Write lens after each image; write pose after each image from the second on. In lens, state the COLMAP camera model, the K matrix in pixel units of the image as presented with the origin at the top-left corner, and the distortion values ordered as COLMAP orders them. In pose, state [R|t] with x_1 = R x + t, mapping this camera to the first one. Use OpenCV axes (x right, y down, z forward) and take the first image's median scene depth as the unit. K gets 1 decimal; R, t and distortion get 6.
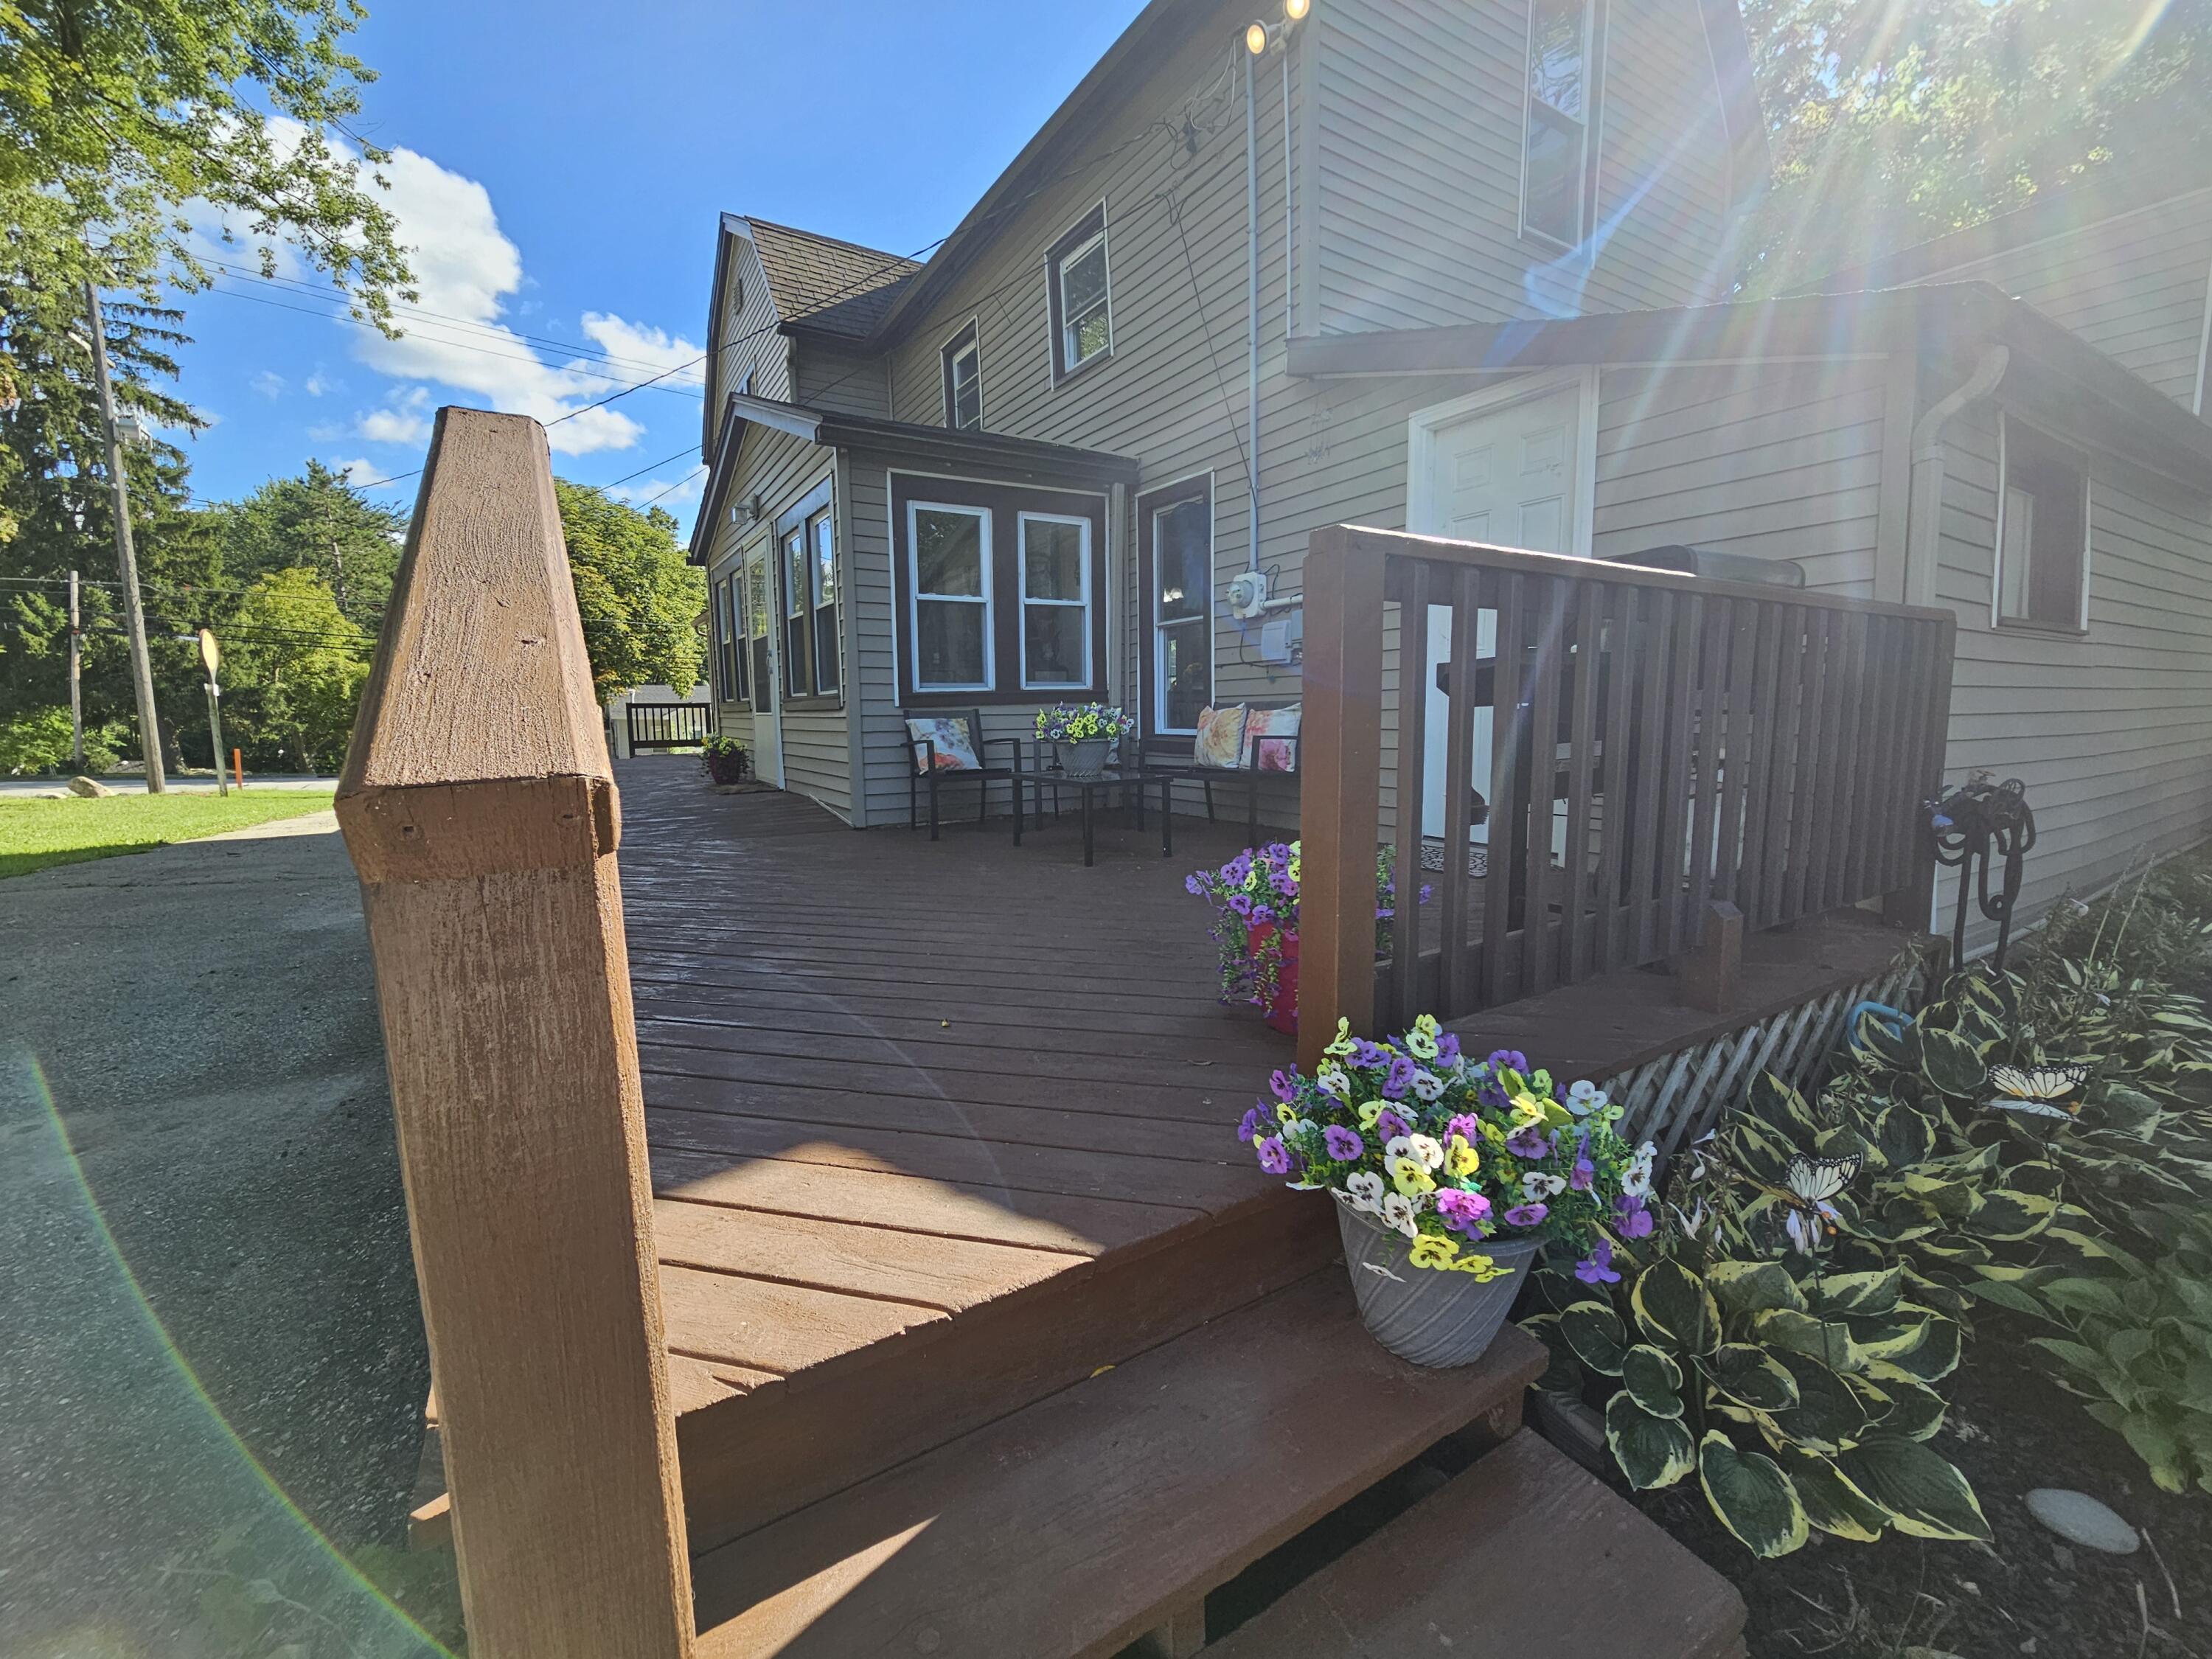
lens RADIAL K [[904.4, 0, 1106.0], [0, 904.4, 829.5], [0, 0, 1]] dist [0.002346, 0.000158]
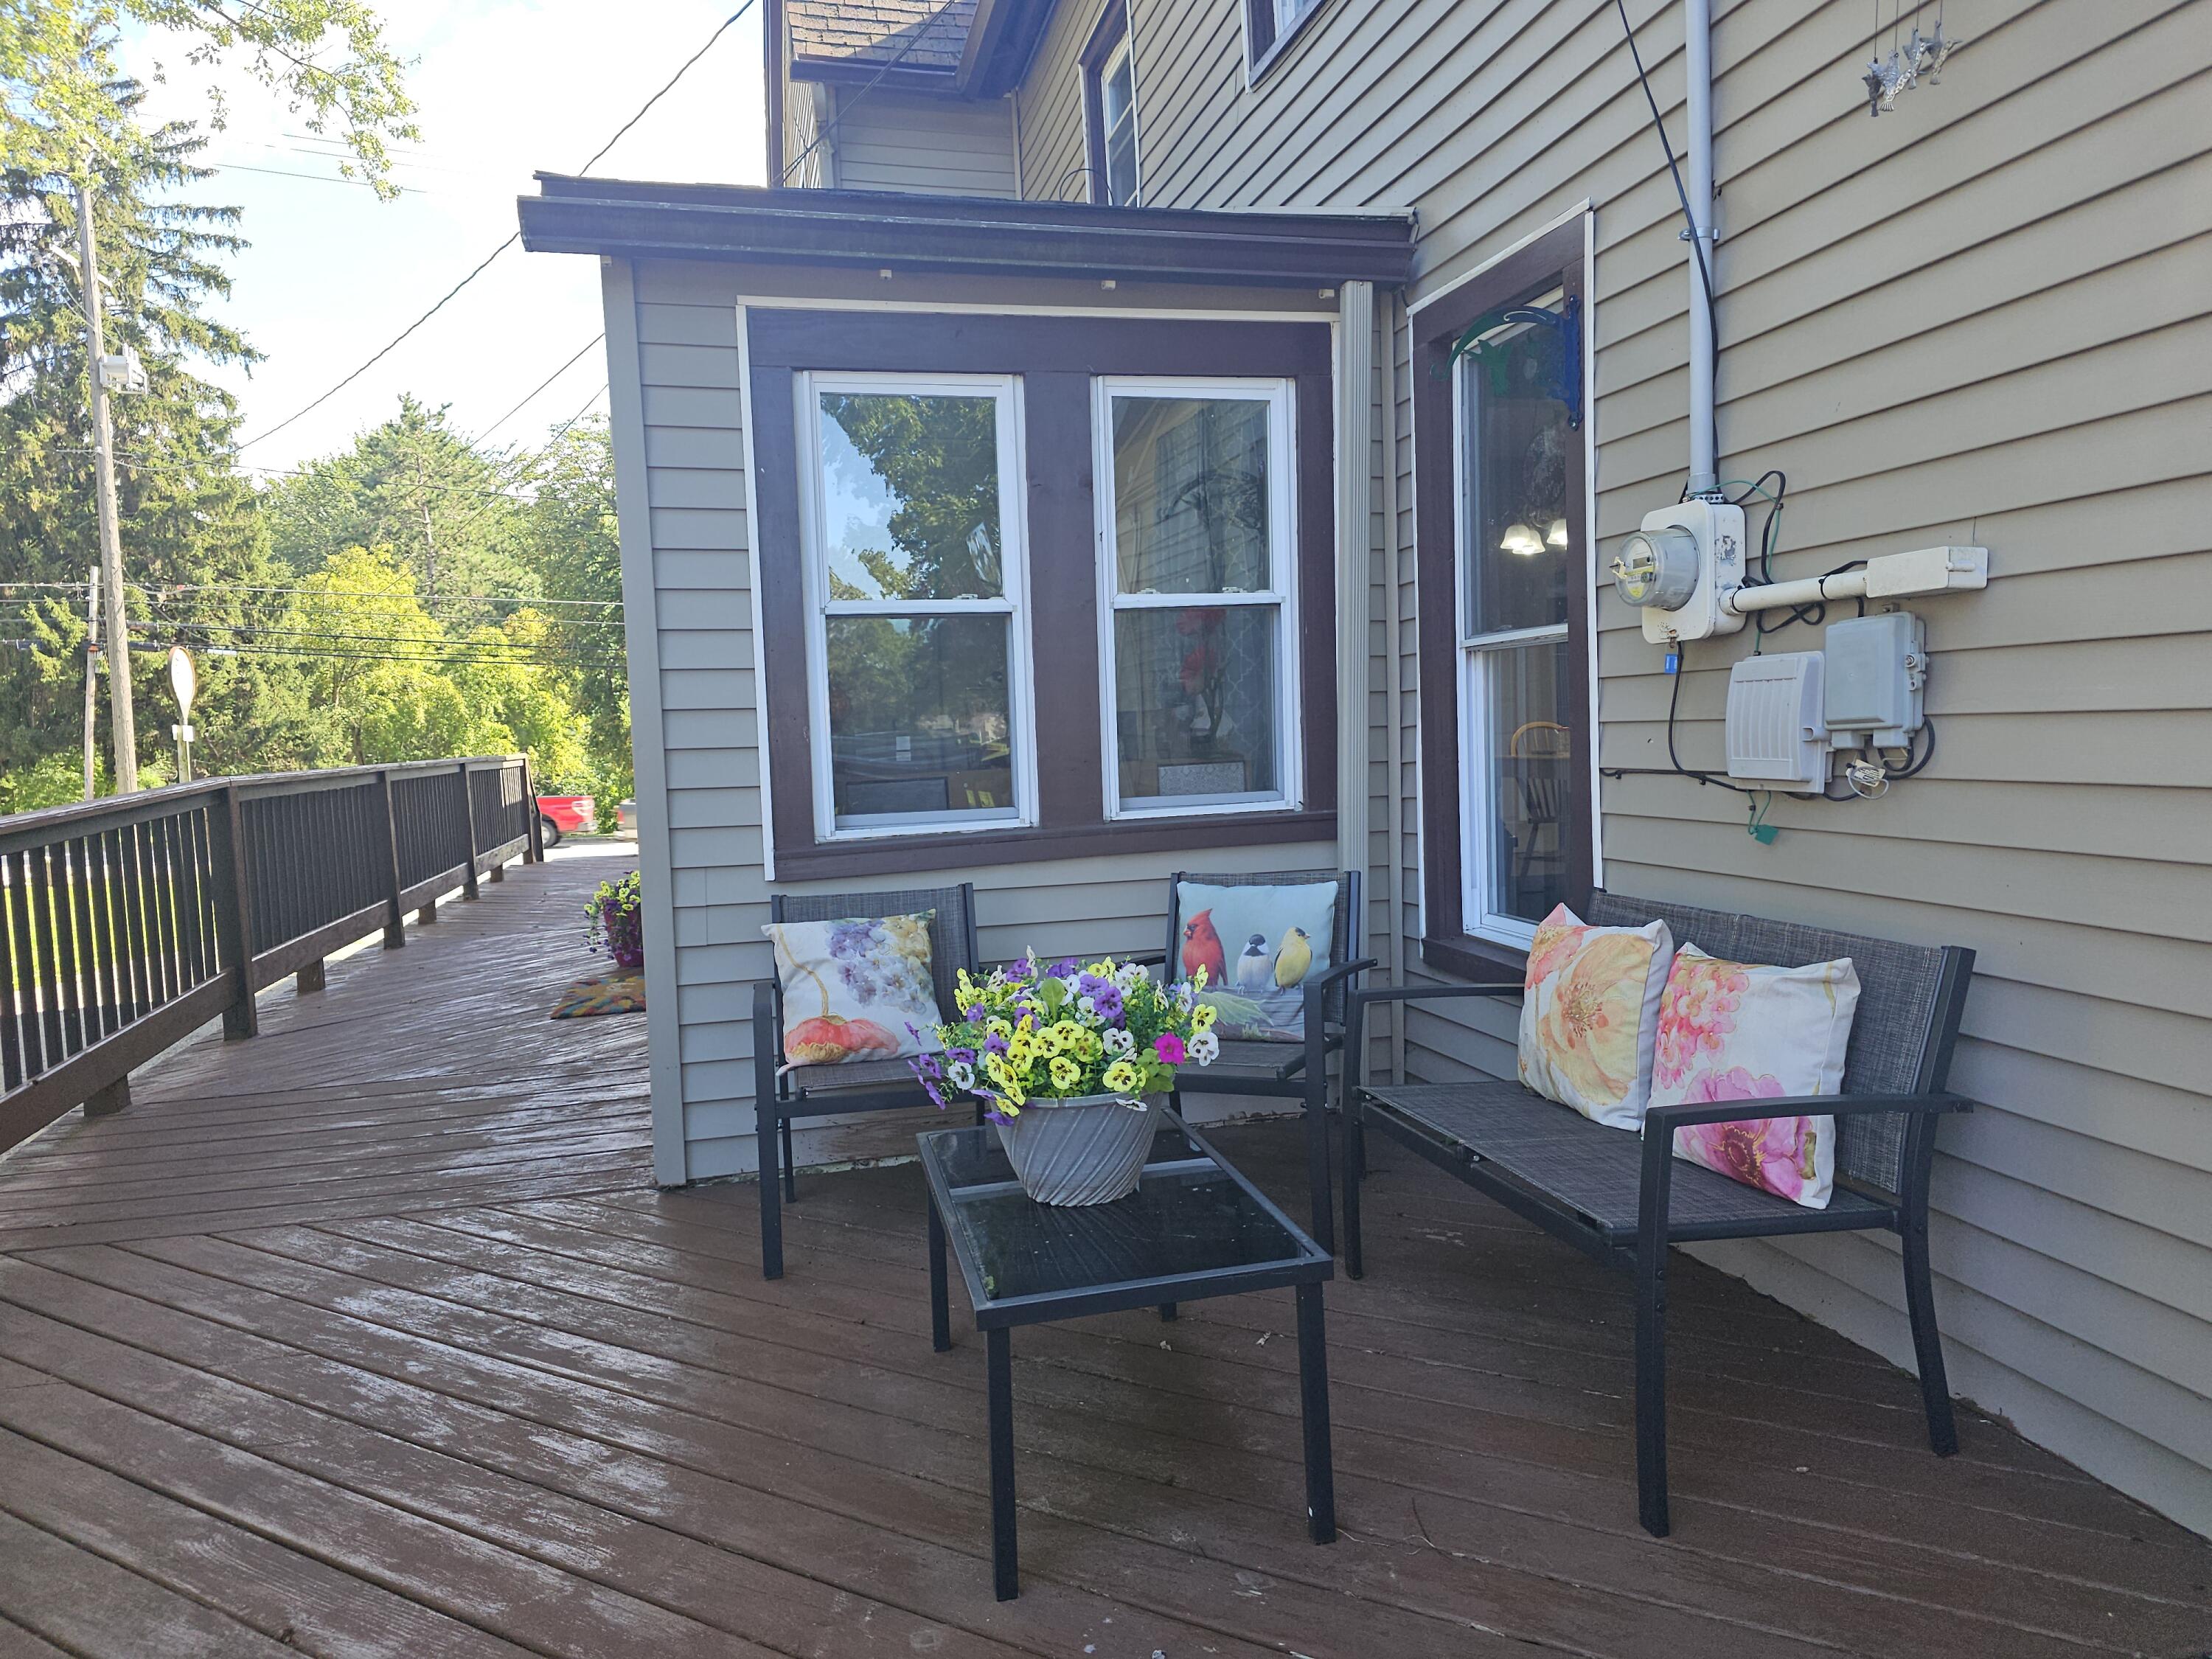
lens RADIAL K [[1545.6, 0, 1106.0], [0, 1545.6, 829.5], [0, 0, 1]] dist [0.028150, -0.002810]
pose [[0.958482, -0.001361, -0.285150, 0.029598], [-0.016225, 0.998108, -0.059300, -0.033244], [0.284692, 0.061465, 0.956647, 0.106315]]
